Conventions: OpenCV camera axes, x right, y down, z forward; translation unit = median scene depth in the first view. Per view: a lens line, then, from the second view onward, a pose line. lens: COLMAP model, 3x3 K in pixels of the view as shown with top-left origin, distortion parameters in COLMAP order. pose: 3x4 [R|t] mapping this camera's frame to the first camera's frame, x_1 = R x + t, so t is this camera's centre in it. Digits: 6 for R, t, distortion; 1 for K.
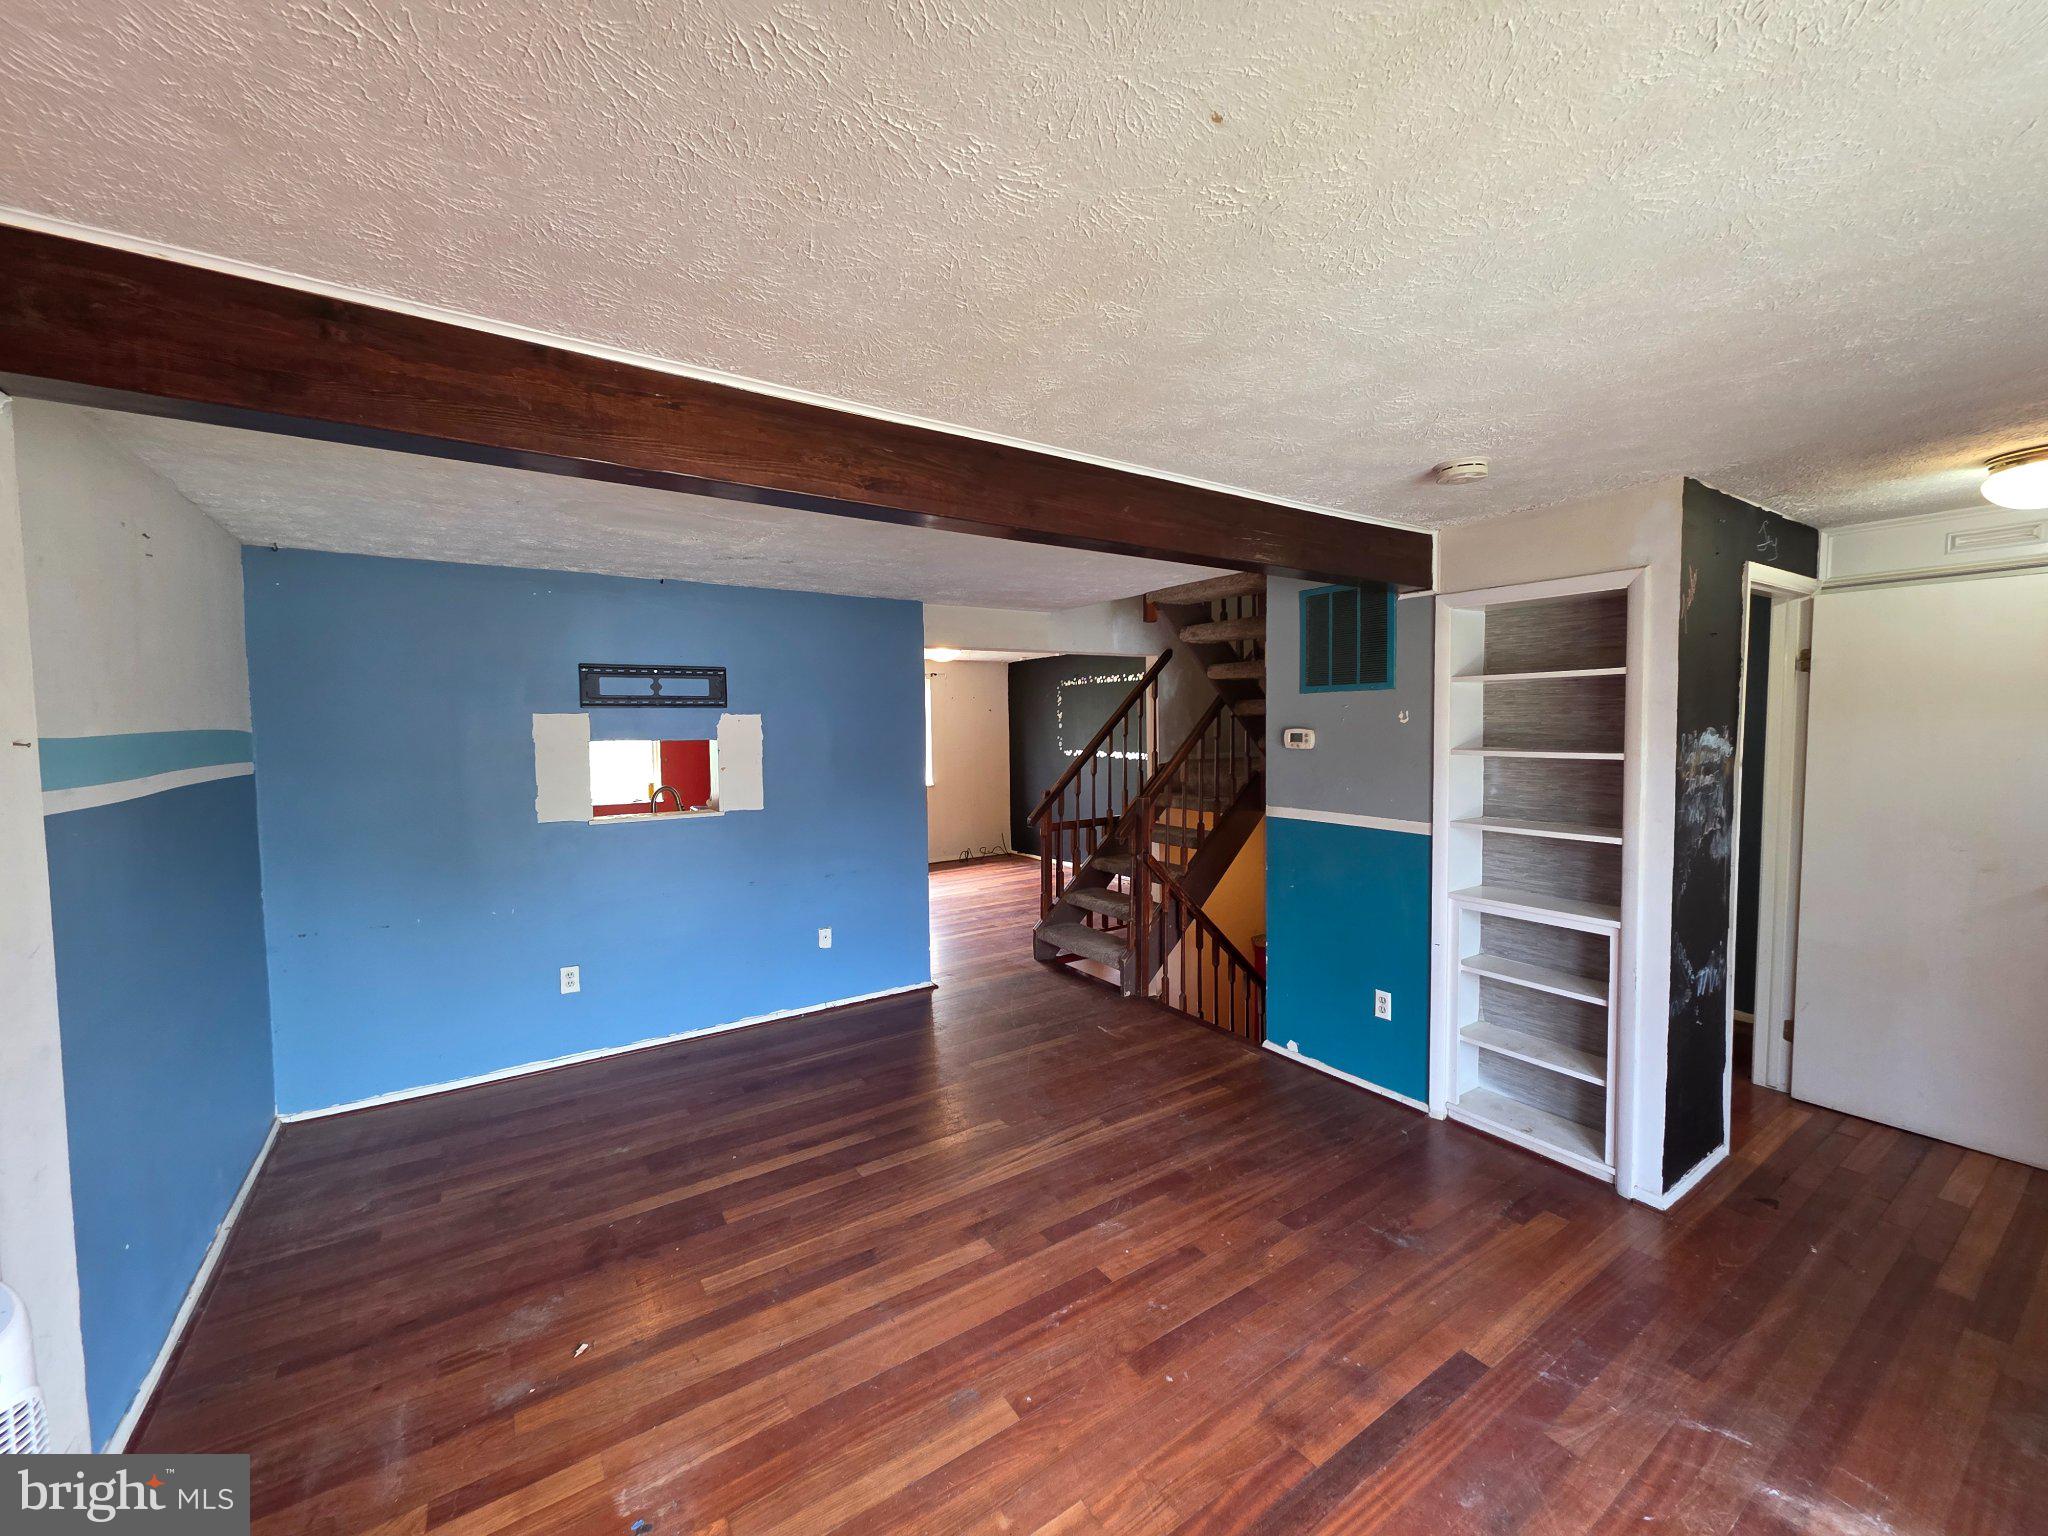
lens RADIAL K [[819.0, 0, 1027.7], [0, 819.0, 765.9], [0, 0, 1]] dist [0.015054, 0.000257]
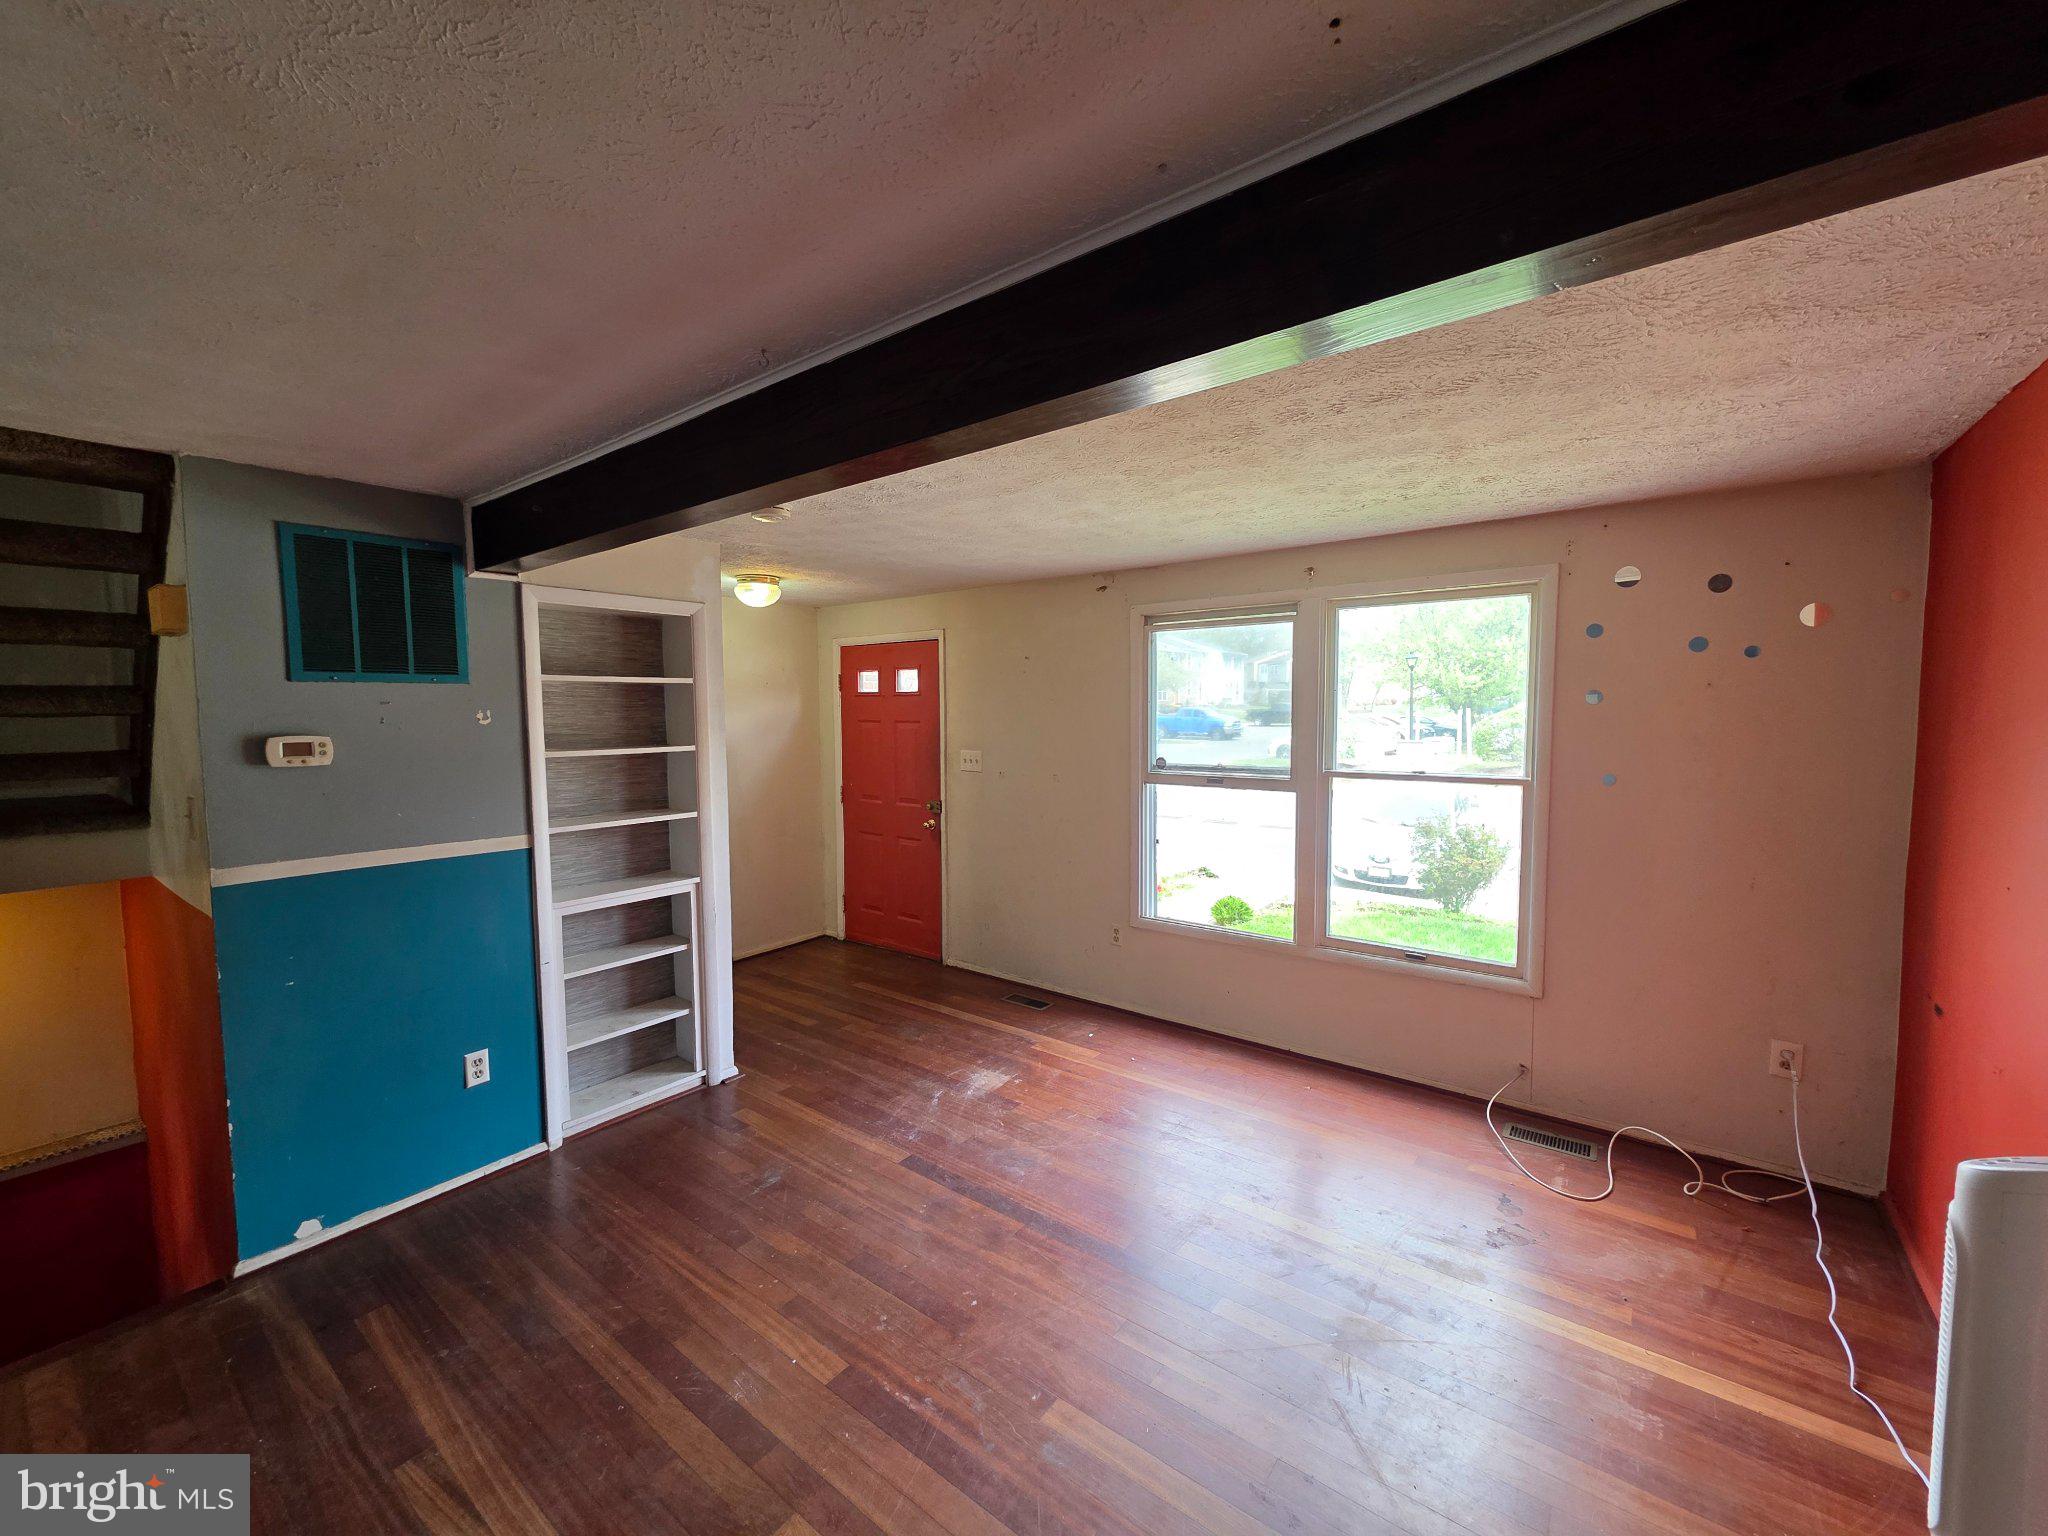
lens RADIAL K [[819.0, 0, 1027.7], [0, 819.0, 765.9], [0, 0, 1]] dist [0.015054, 0.000257]
pose [[-0.314807, -0.046995, 0.947992, -0.592862], [0.069686, 0.994934, 0.072463, -0.036114], [-0.946594, 0.088874, -0.309937, 0.826123]]
